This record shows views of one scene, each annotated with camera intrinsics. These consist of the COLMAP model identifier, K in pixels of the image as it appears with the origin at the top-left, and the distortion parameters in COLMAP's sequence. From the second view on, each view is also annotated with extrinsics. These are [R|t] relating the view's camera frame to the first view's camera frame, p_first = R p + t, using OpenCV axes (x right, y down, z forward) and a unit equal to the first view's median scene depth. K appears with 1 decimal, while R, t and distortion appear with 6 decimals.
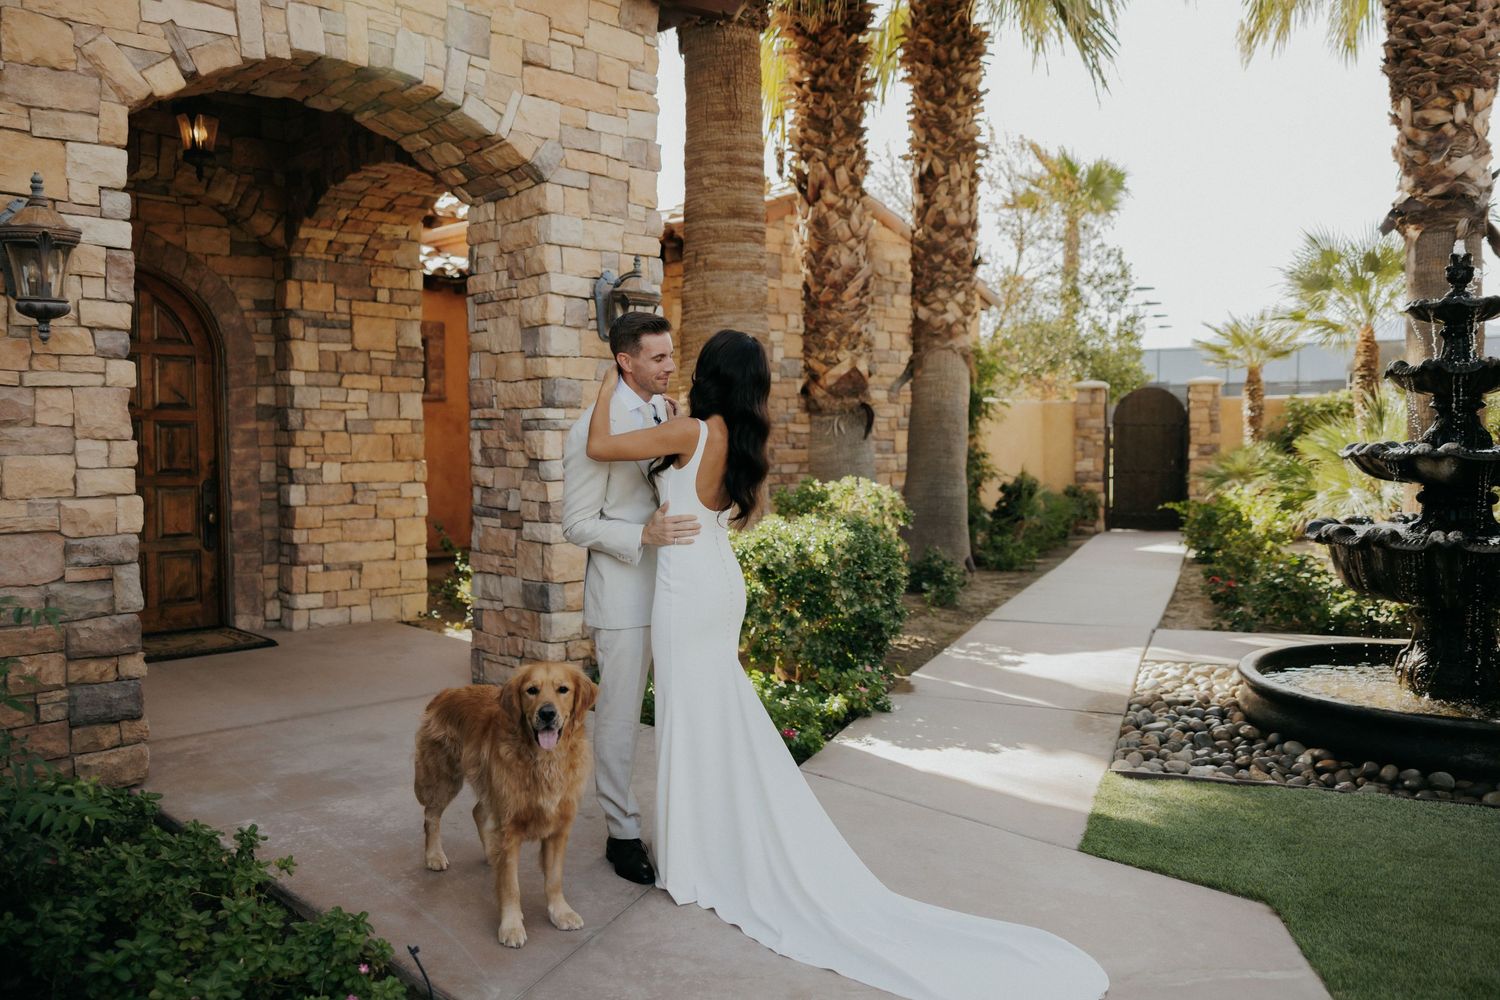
lens RADIAL K [[1219.4, 0, 749.2], [0, 1219.4, 492.6], [0, 0, 1]] dist [0.010758, -0.007300]
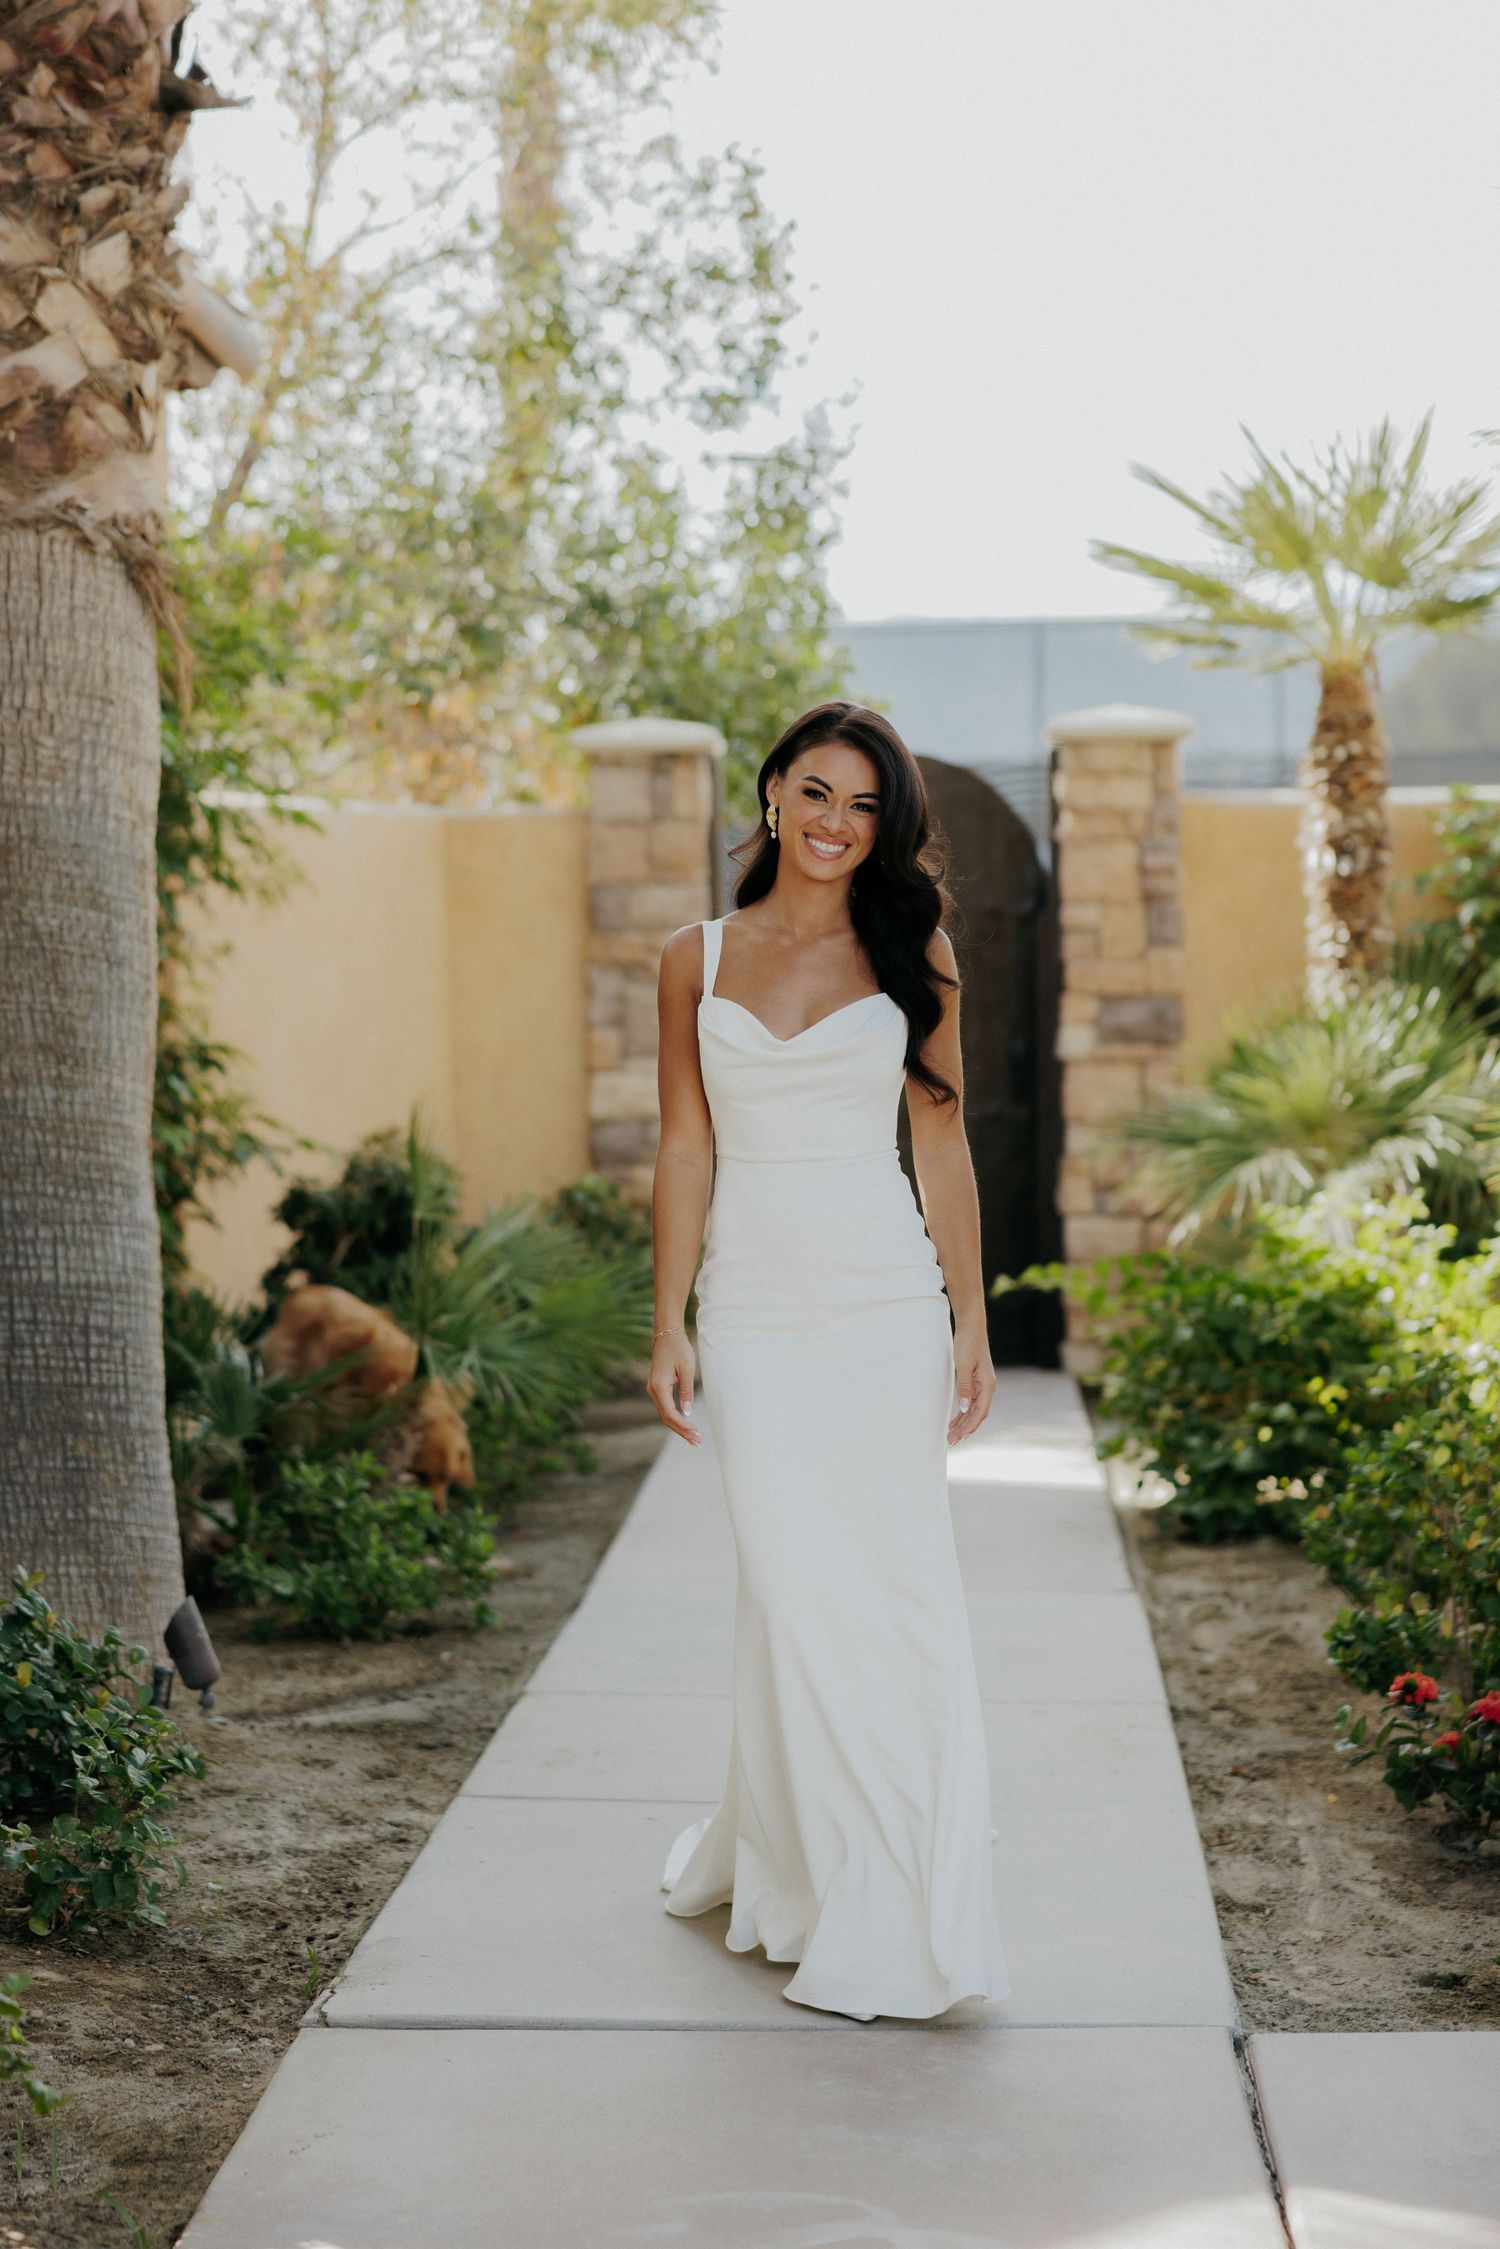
lens RADIAL K [[4598.8, 0, 734.8], [0, 4598.8, 1134.4], [0, 0, 1]] dist [-0.022717, 0.000000]
pose [[0.948187, -0.015798, 0.317320, 0.036789], [0.018132, 0.999826, -0.004405, -0.017241], [-0.317196, 0.009930, 0.948308, 0.307098]]
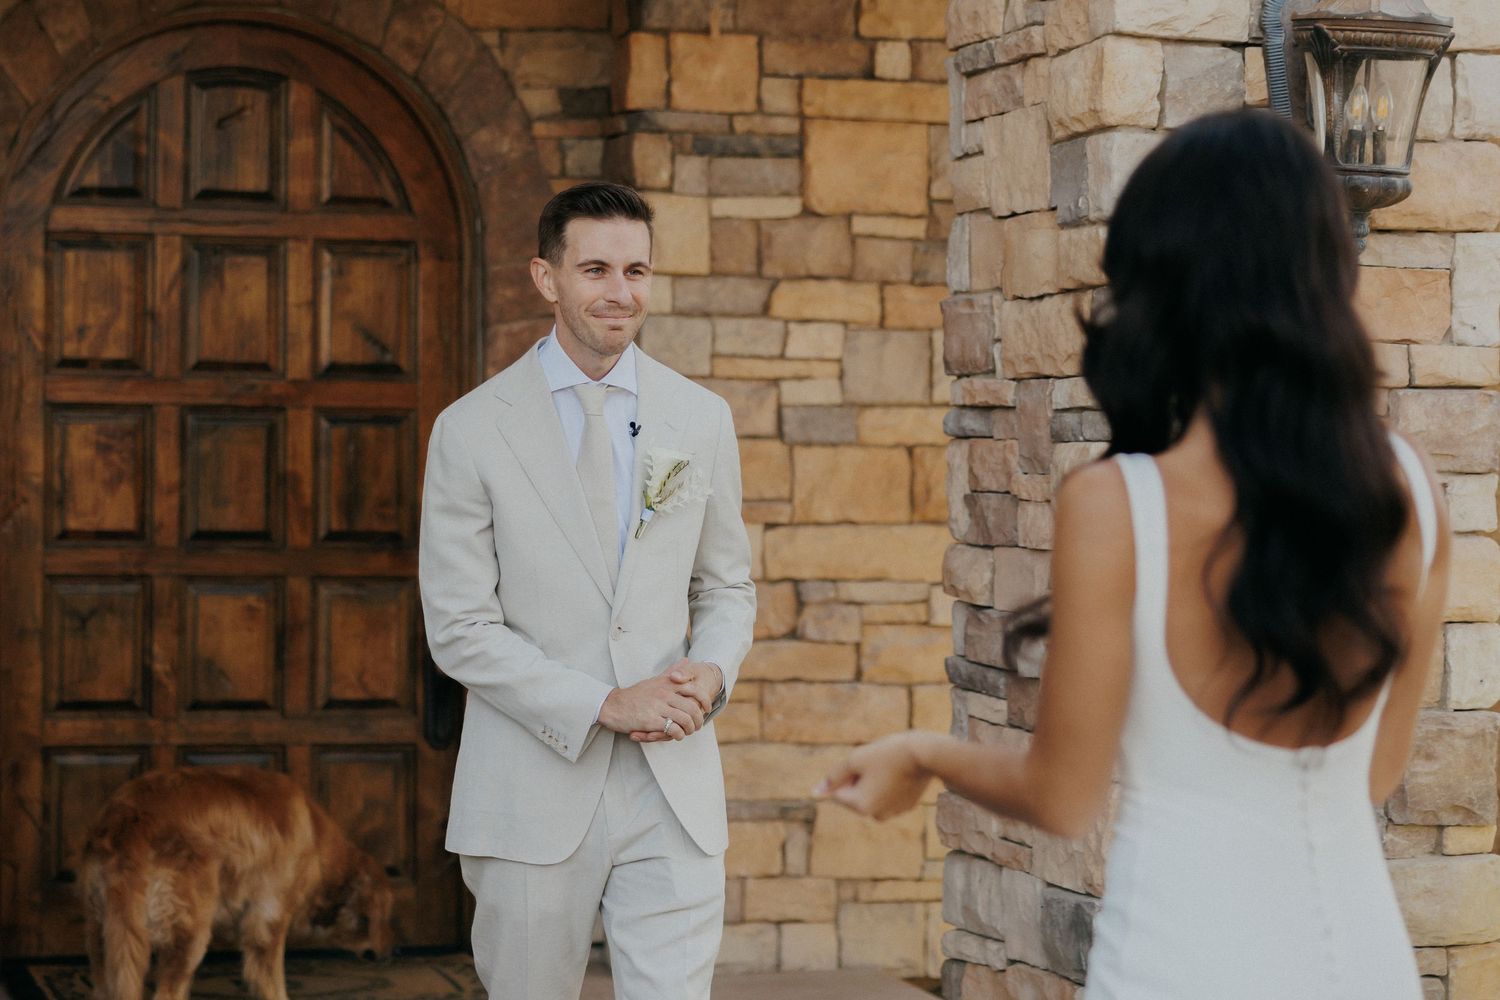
lens RADIAL K [[3461.0, 0, 527.4], [0, 3461.0, 483.3], [0, 0, 1]] dist [-0.016027, 0.000000]
pose [[0.861211, 0.012541, -0.508094, 0.106197], [-0.029690, 0.999230, -0.025660, -0.006350], [0.507380, 0.037184, 0.860920, 0.060178]]
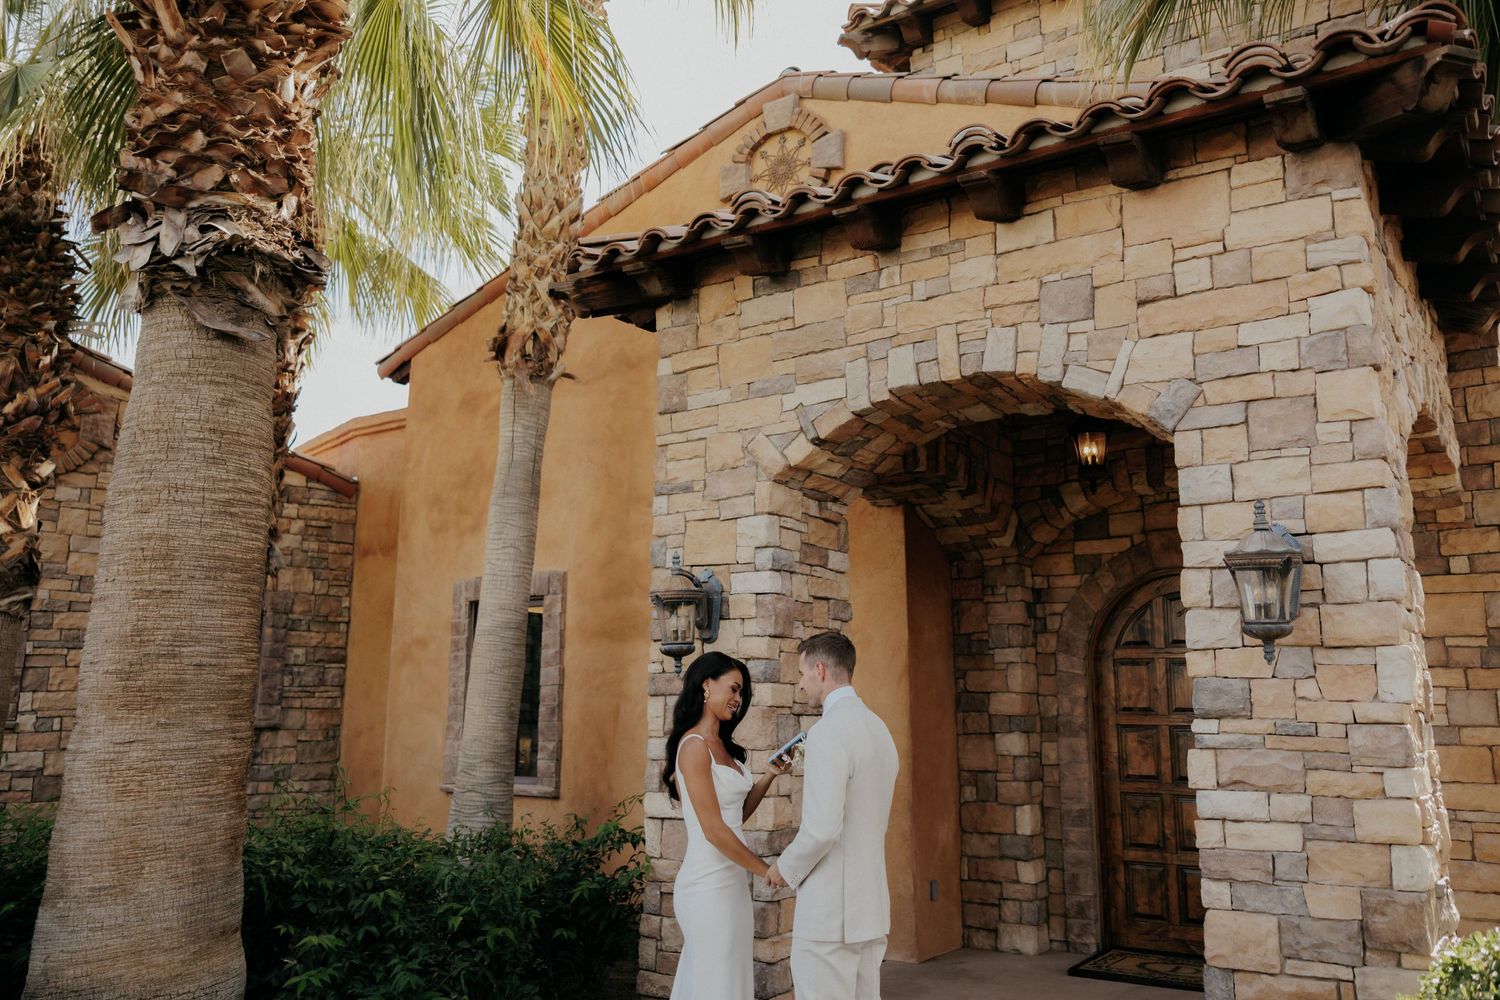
lens RADIAL K [[1219.4, 0, 769.2], [0, 1219.4, 476.5], [0, 0, 1]] dist [0.010758, -0.007300]
pose [[0.194201, -0.190938, -0.962200, 0.314804], [-0.050425, 0.977634, -0.204179, -0.027991], [0.979665, 0.088171, 0.180230, 0.343531]]
